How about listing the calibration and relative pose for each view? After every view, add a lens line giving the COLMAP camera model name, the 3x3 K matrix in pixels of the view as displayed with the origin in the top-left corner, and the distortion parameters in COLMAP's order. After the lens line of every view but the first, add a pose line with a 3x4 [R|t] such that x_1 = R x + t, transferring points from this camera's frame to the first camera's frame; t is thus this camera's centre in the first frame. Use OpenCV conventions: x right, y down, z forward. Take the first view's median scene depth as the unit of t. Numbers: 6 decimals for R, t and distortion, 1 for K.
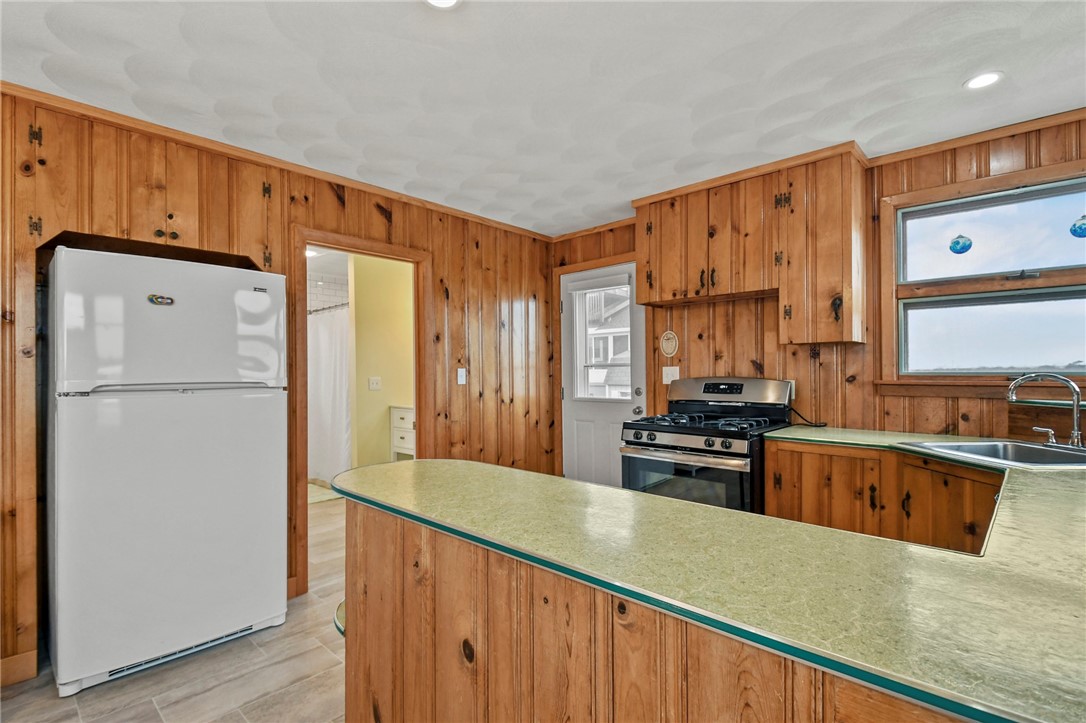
lens RADIAL K [[512.6, 0, 534.4], [0, 512.6, 370.5], [0, 0, 1]] dist [0.030238, -0.023474]
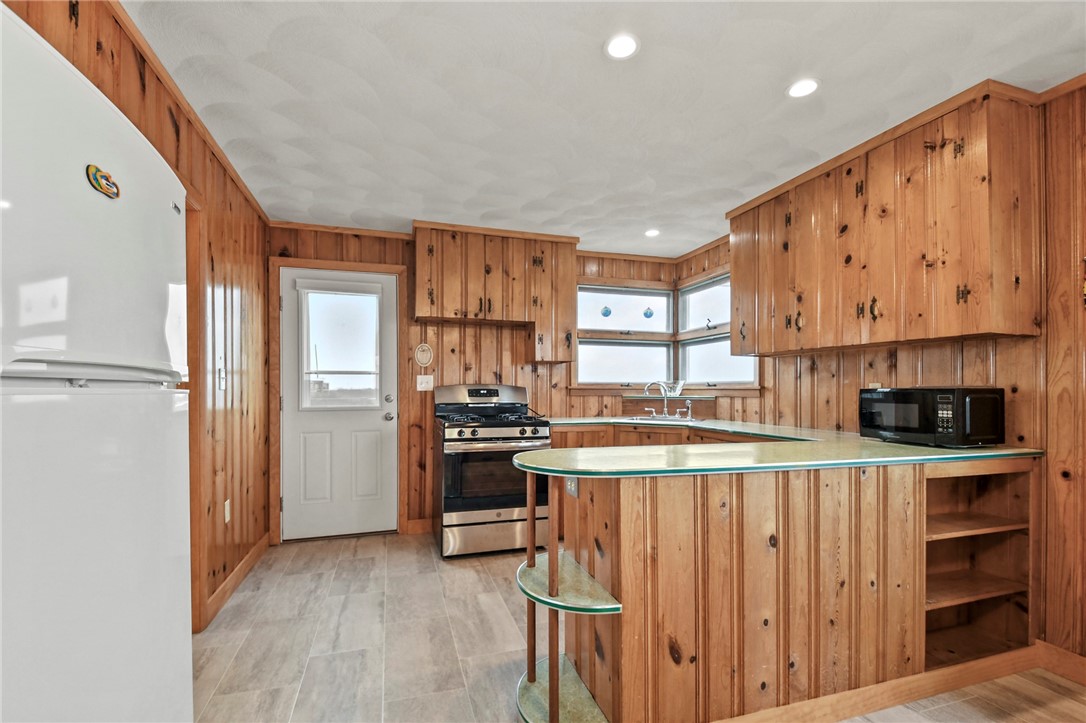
lens RADIAL K [[476.3, 0, 533.8], [0, 476.3, 386.2], [0, 0, 1]] dist [0.026269, -0.022206]
pose [[0.494590, 0.011551, 0.869050, -0.673955], [-0.004862, 0.999933, -0.010524, 0.033892], [-0.869113, 0.000979, 0.494613, 0.346710]]
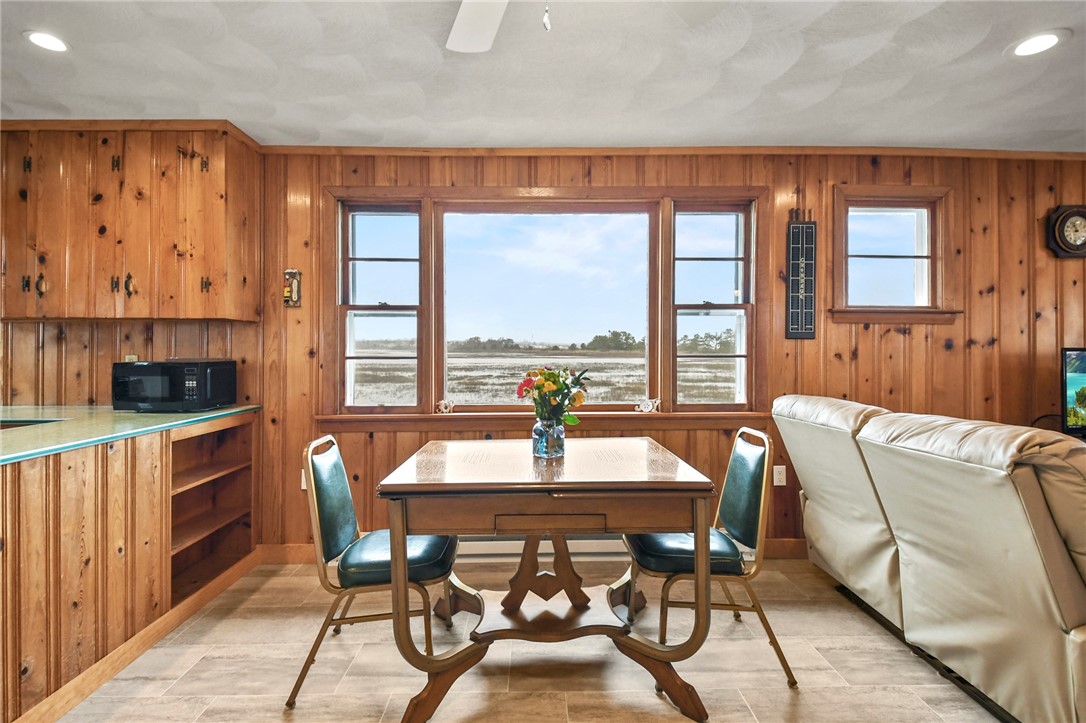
lens RADIAL K [[488.8, 0, 539.7], [0, 488.8, 345.9], [0, 0, 1]] dist [0.012324, -0.011058]
pose [[-0.699220, 0.010630, 0.714828, -0.798719], [0.003565, 0.999929, -0.011382, 0.010247], [-0.714898, -0.005410, -0.699208, 0.333650]]
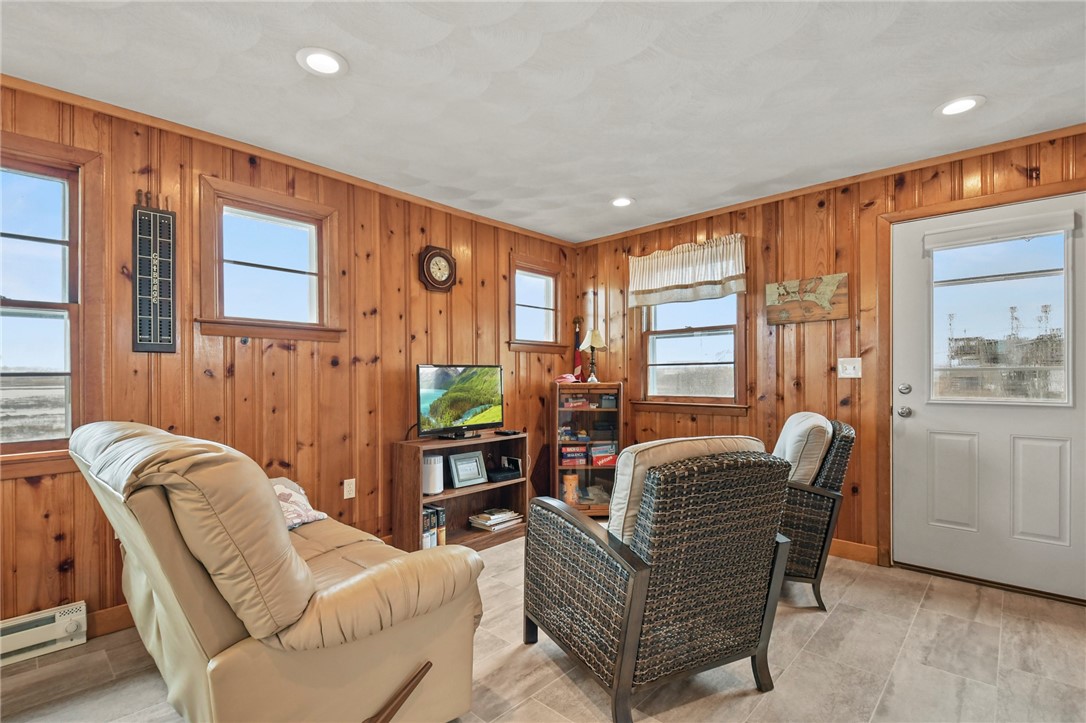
lens RADIAL K [[497.6, 0, 536.1], [0, 497.6, 375.2], [0, 0, 1]] dist [0.033970, -0.025517]
pose [[-0.999913, 0.013172, -0.000227, -1.090855], [0.013172, 0.999912, 0.001378, 0.031923], [0.000245, 0.001374, -0.999999, 0.093555]]
